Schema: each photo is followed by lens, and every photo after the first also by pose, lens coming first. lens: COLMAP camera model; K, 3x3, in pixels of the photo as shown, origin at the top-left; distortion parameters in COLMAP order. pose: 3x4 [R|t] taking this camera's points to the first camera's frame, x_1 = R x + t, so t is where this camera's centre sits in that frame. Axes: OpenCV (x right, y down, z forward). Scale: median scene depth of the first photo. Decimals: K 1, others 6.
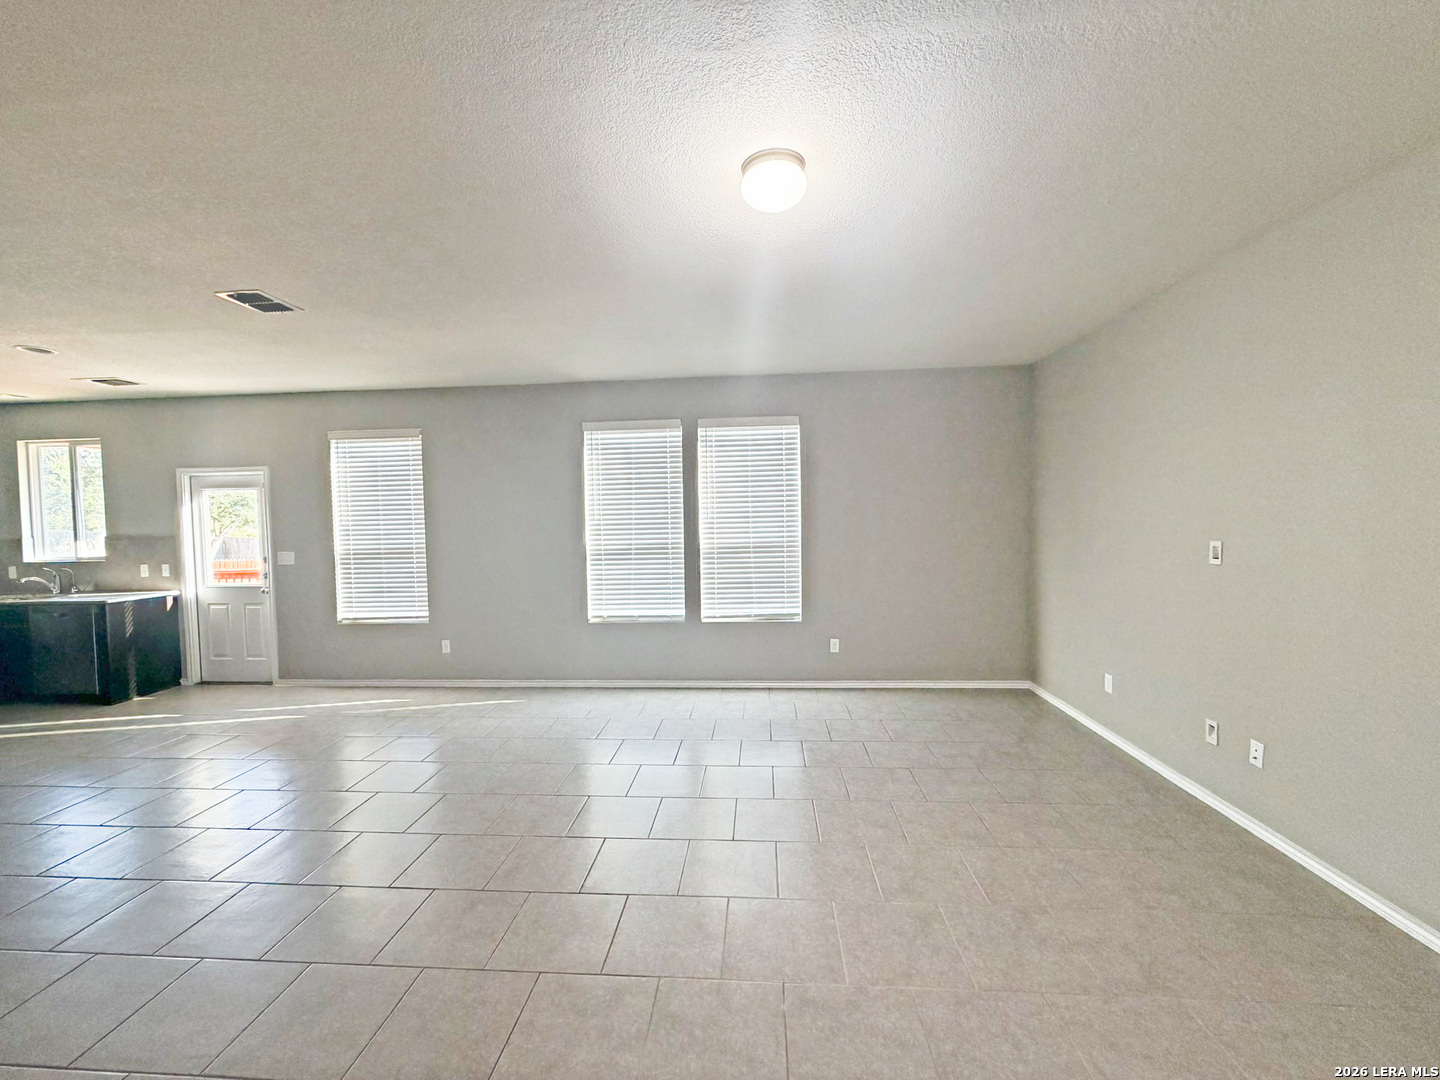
lens RADIAL K [[581.0, 0, 712.8], [0, 581.0, 544.0], [0, 0, 1]] dist [-0.000623, 0.000600]
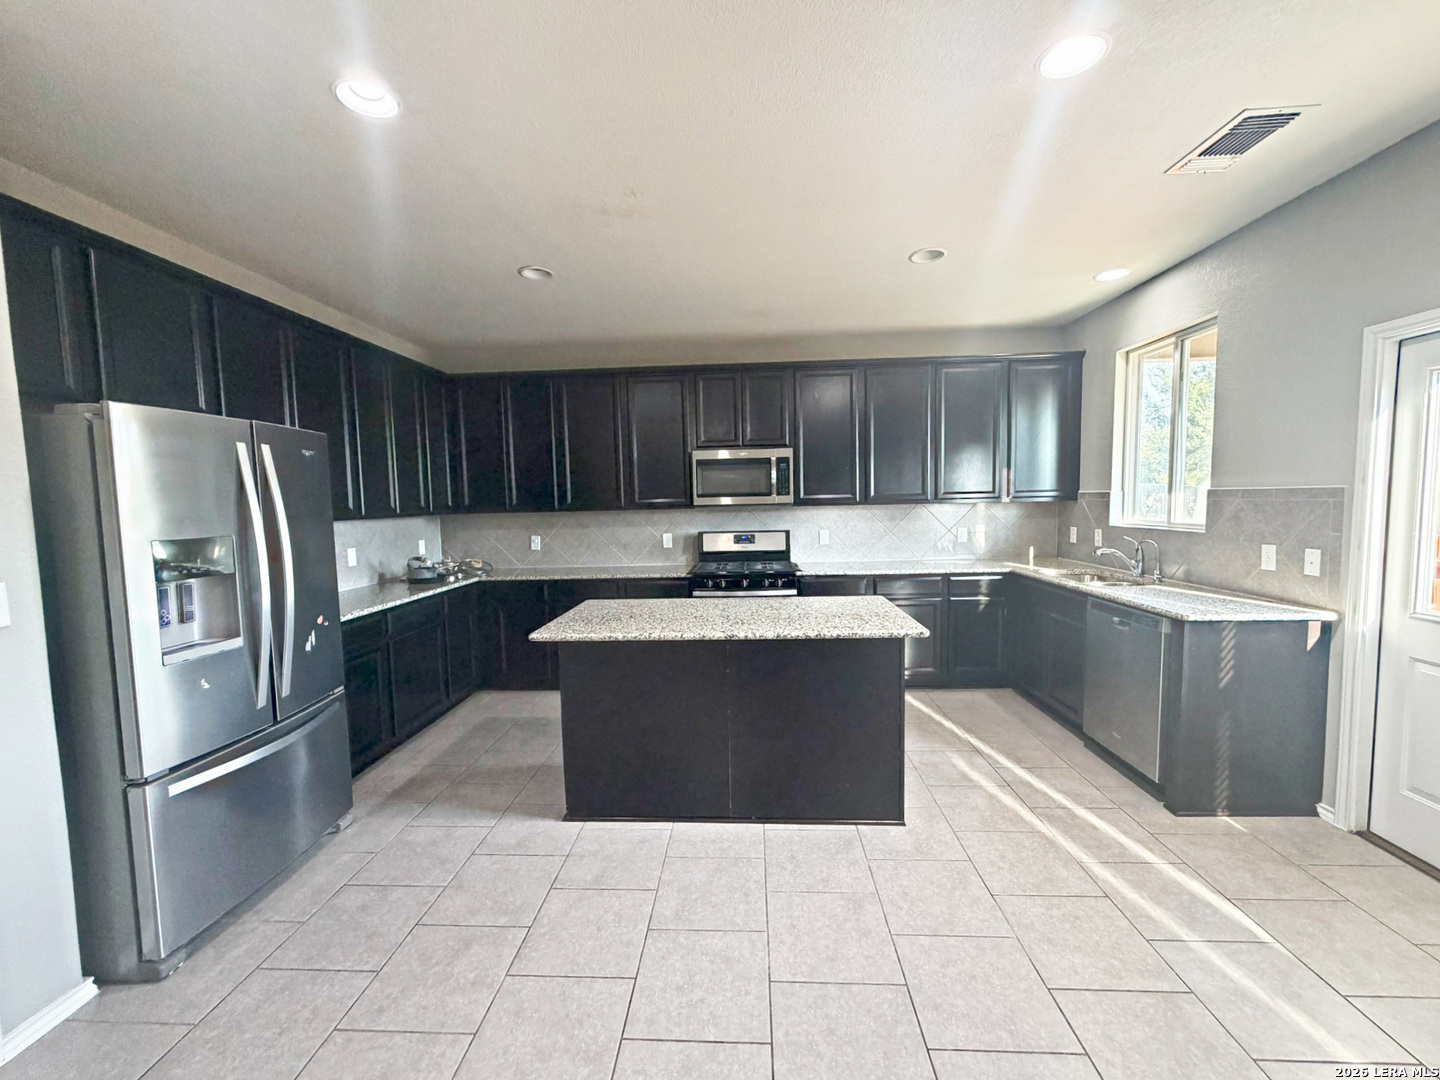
lens RADIAL K [[581.0, 0, 745.0], [0, 581.0, 528.2], [0, 0, 1]] dist [-0.000623, 0.000600]
pose [[0.040244, 0.077677, -0.996166, -0.502700], [-0.039270, 0.996326, 0.076104, -0.001325], [0.998418, 0.036057, 0.043146, 0.528904]]
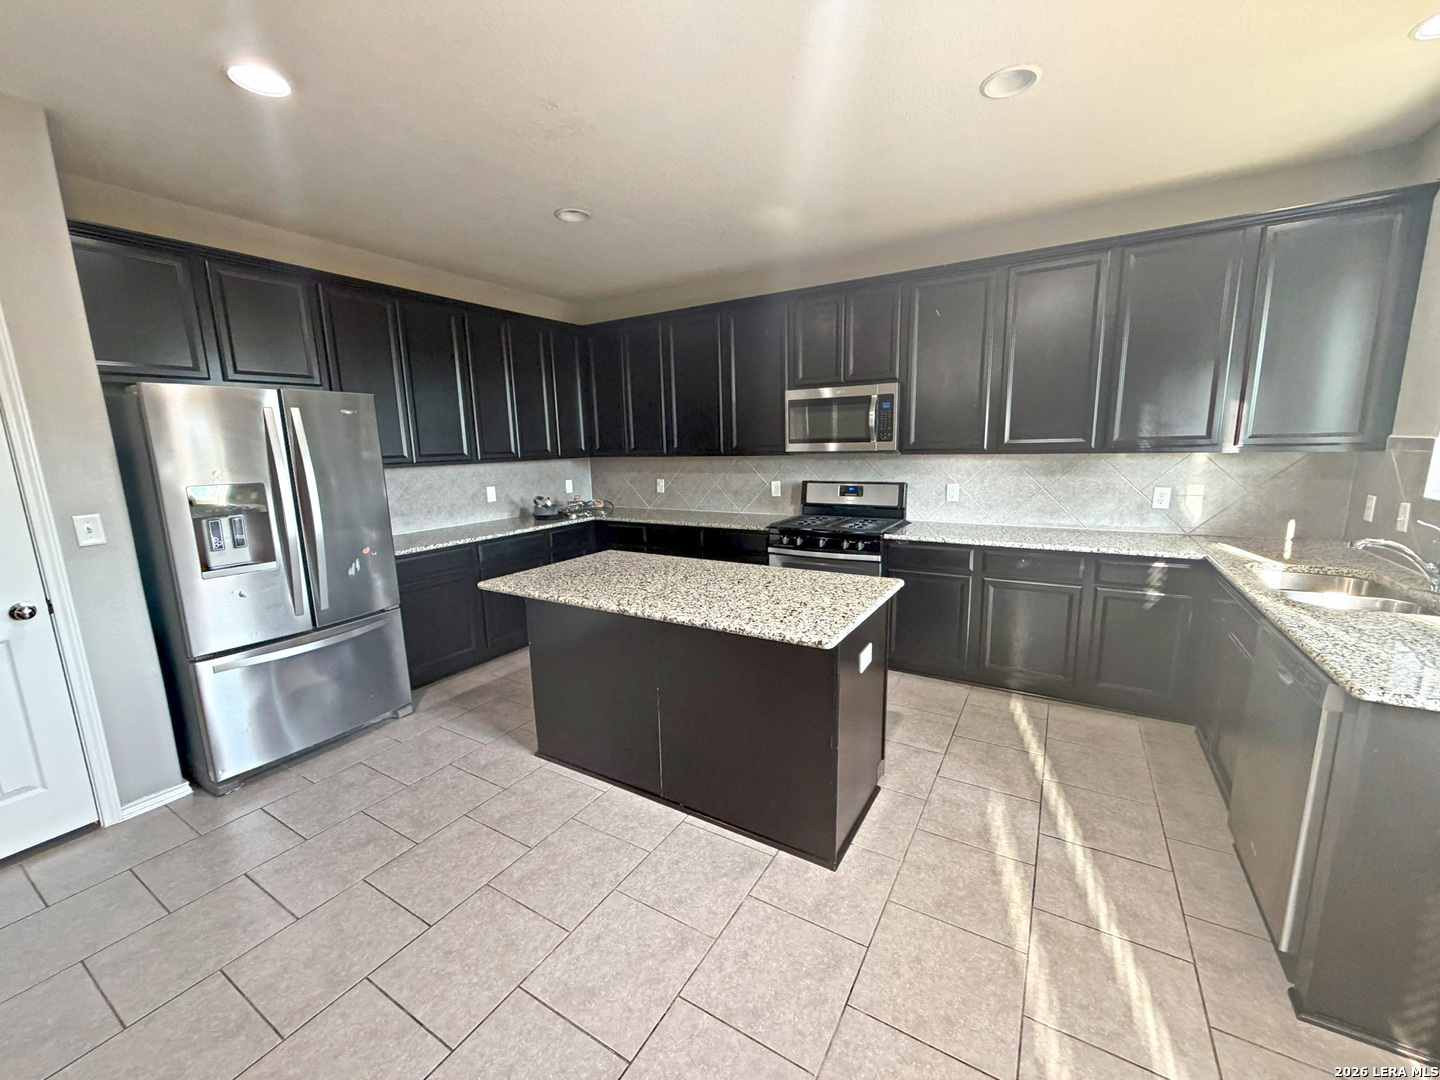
lens RADIAL K [[581.0, 0, 720.7], [0, 581.0, 534.7], [0, 0, 1]] dist [-0.000623, 0.000600]
pose [[-0.435947, 0.180144, -0.881759, -0.611996], [-0.019849, 0.977599, 0.209537, -0.018343], [0.899753, 0.108849, -0.422606, 0.735152]]
